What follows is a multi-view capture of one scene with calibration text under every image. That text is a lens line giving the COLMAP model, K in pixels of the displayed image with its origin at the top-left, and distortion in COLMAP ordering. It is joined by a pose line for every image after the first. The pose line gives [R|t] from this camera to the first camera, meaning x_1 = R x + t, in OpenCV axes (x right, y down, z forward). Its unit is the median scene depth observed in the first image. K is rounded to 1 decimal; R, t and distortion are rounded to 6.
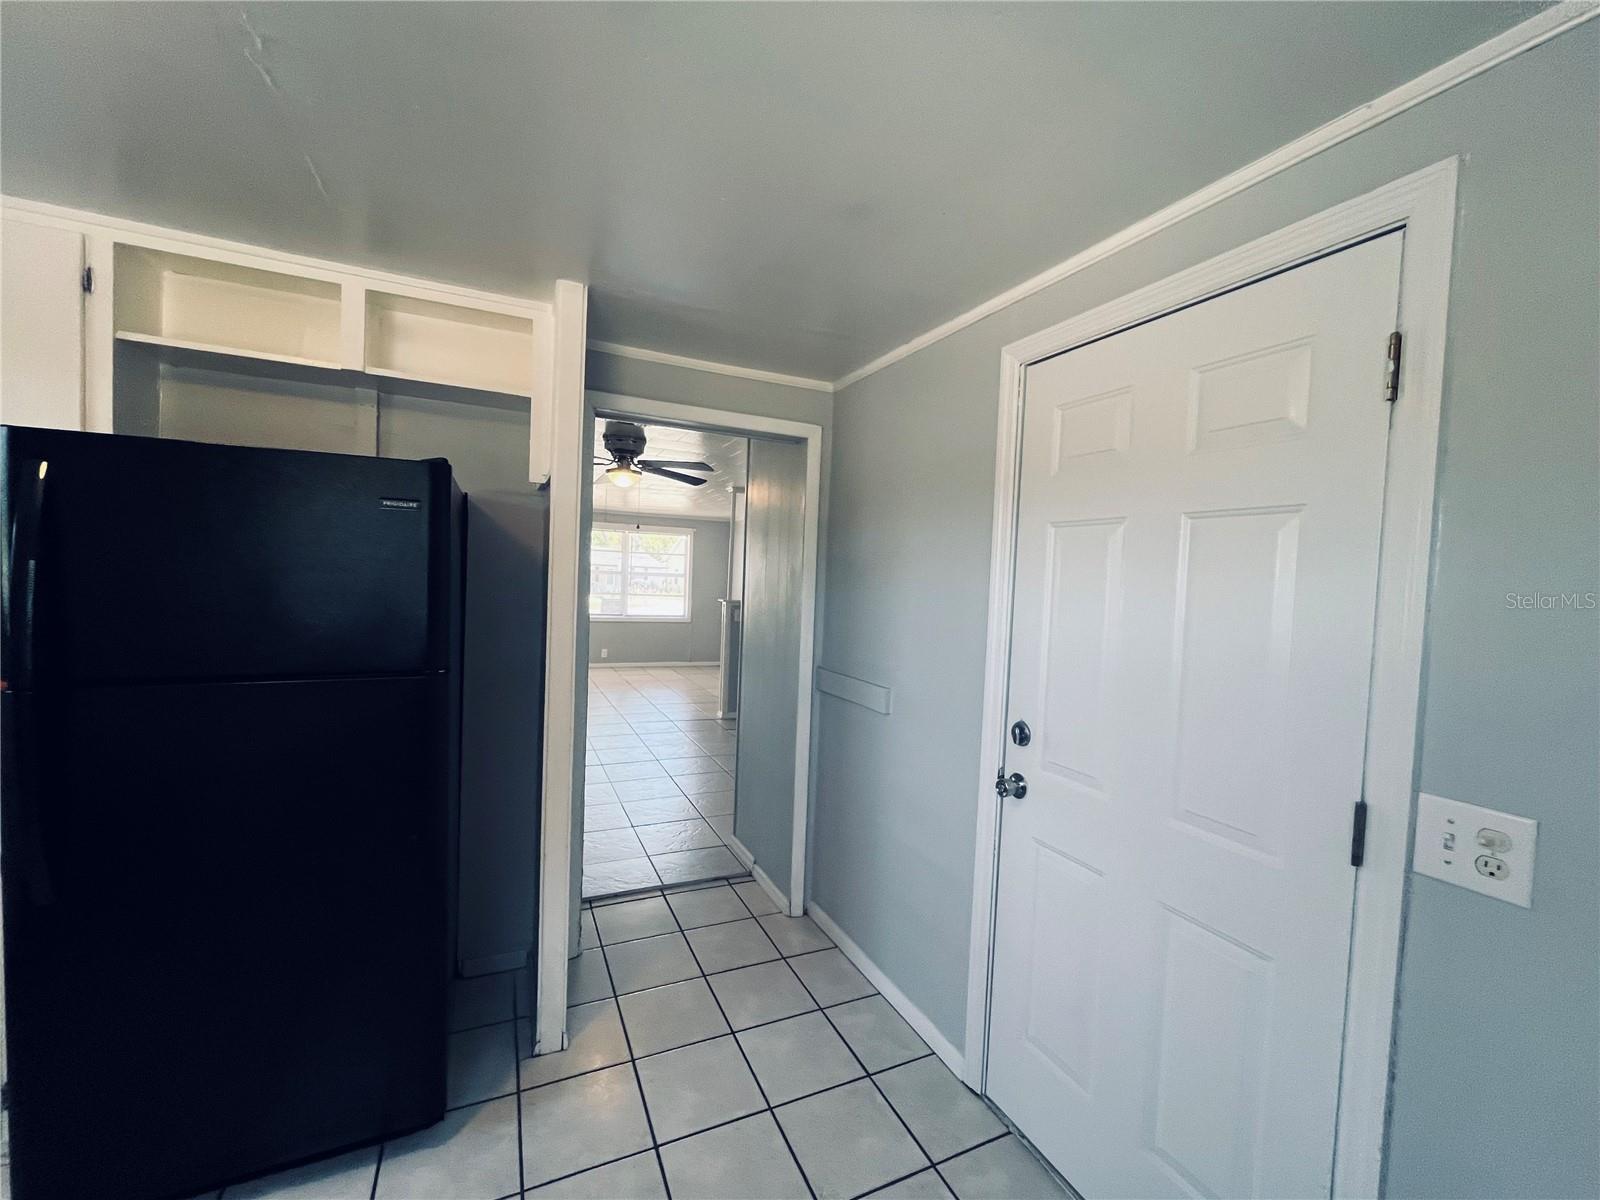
lens RADIAL K [[646.8, 0, 800.0], [0, 646.8, 600.0], [0, 0, 1]] dist [-0.007344, 0.000173]
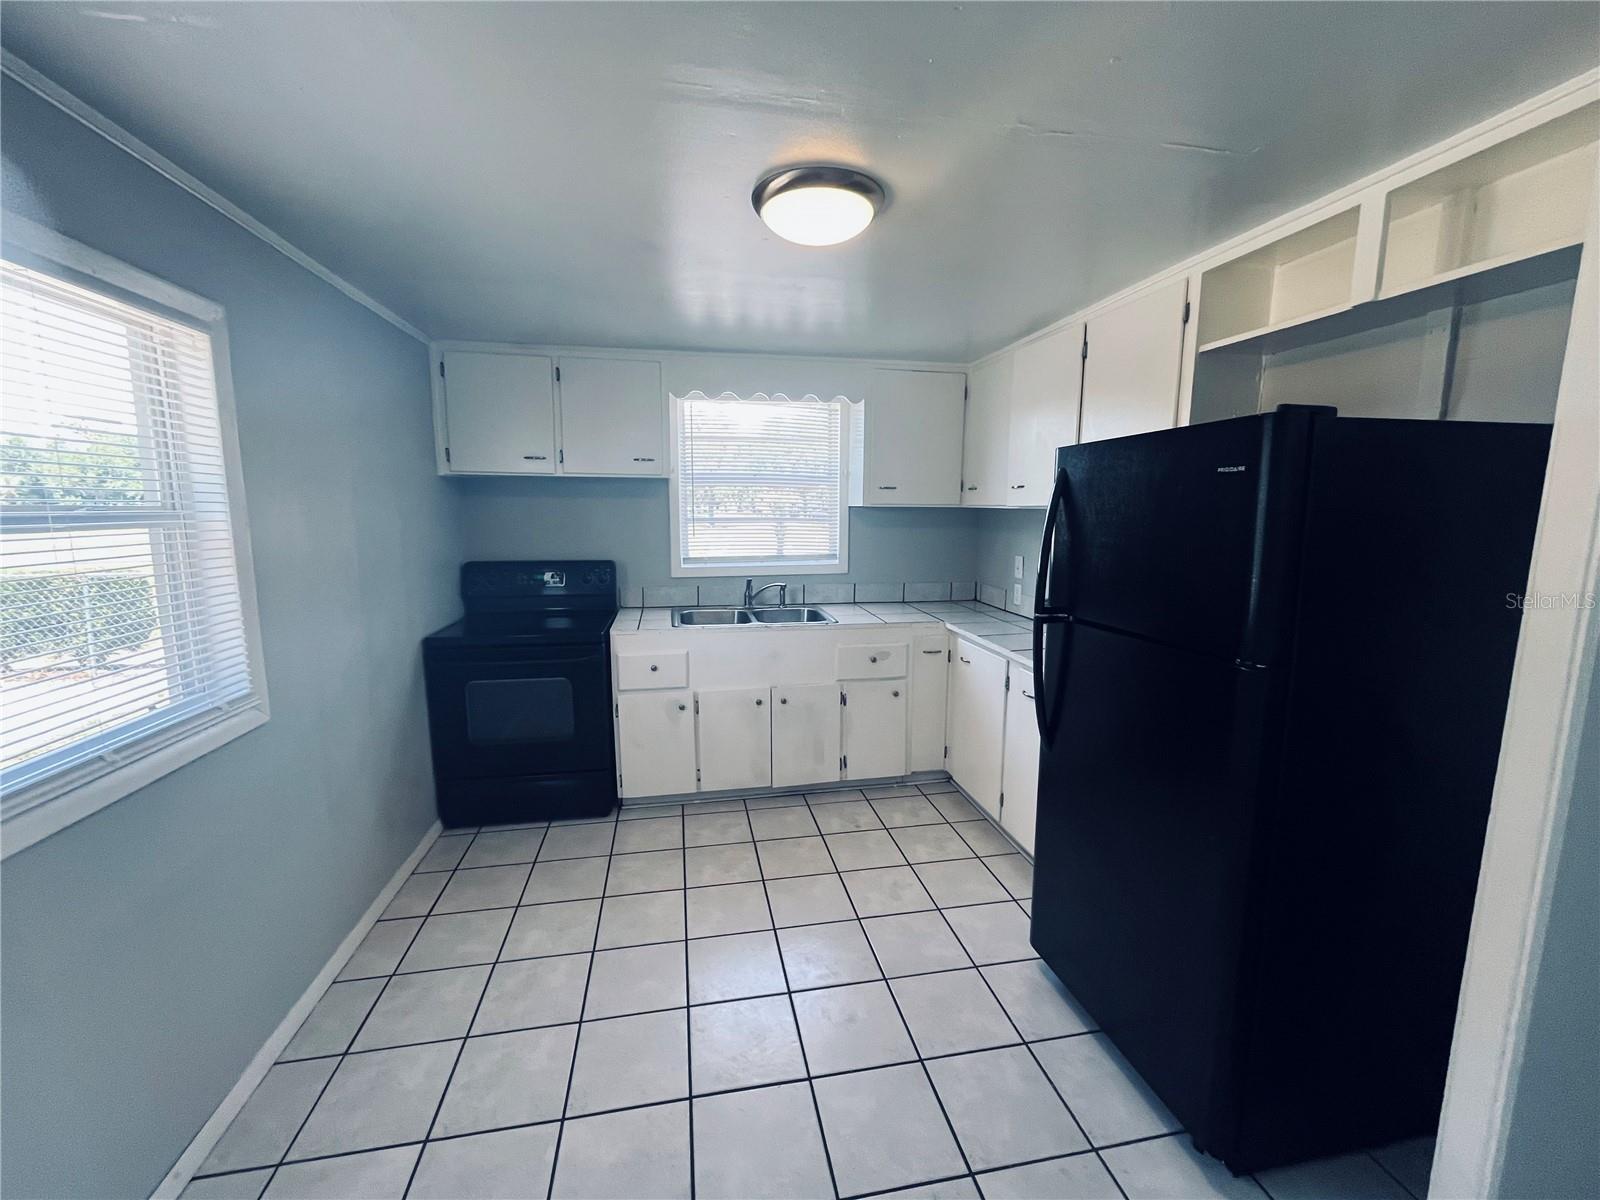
lens RADIAL K [[646.8, 0, 800.0], [0, 646.8, 600.0], [0, 0, 1]] dist [-0.007344, 0.000173]
pose [[-0.242450, 0.097457, -0.965257, 0.350904], [-0.055735, 0.991899, 0.114146, -0.032749], [0.968562, 0.081473, -0.235054, 0.563497]]
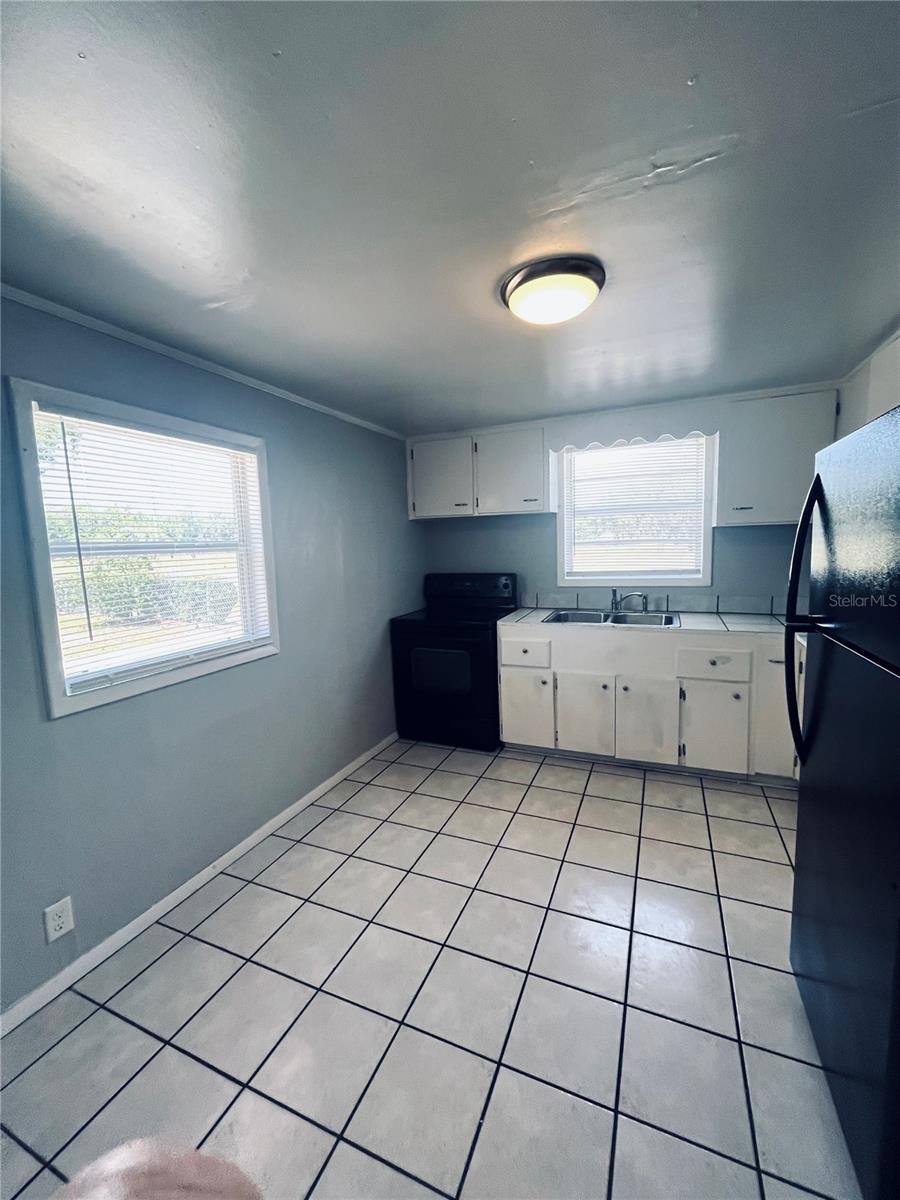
lens RADIAL K [[485.1, 0, 450.0], [0, 485.1, 600.0], [0, 0, 1]] dist [-0.007344, 0.000173]
pose [[-0.748352, 0.060562, -0.660531, 0.152639], [-0.026400, 0.992315, 0.120891, -0.026640], [0.662776, 0.107907, -0.741002, 0.938608]]
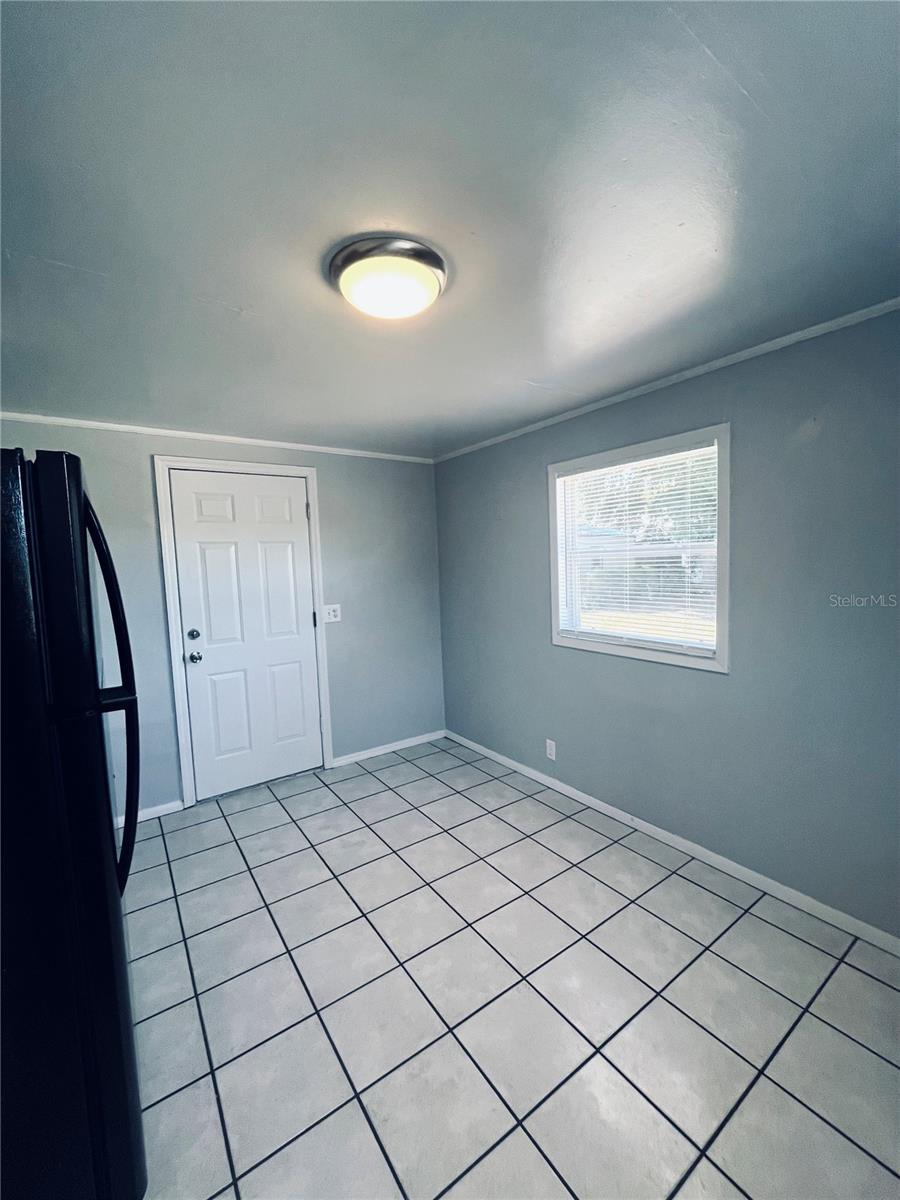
lens RADIAL K [[485.1, 0, 450.0], [0, 485.1, 600.0], [0, 0, 1]] dist [-0.007344, 0.000173]
pose [[-0.177797, -0.111043, 0.977782, -1.516072], [0.067158, 0.989927, 0.124634, -0.066176], [-0.981773, 0.087825, -0.168549, 0.403522]]
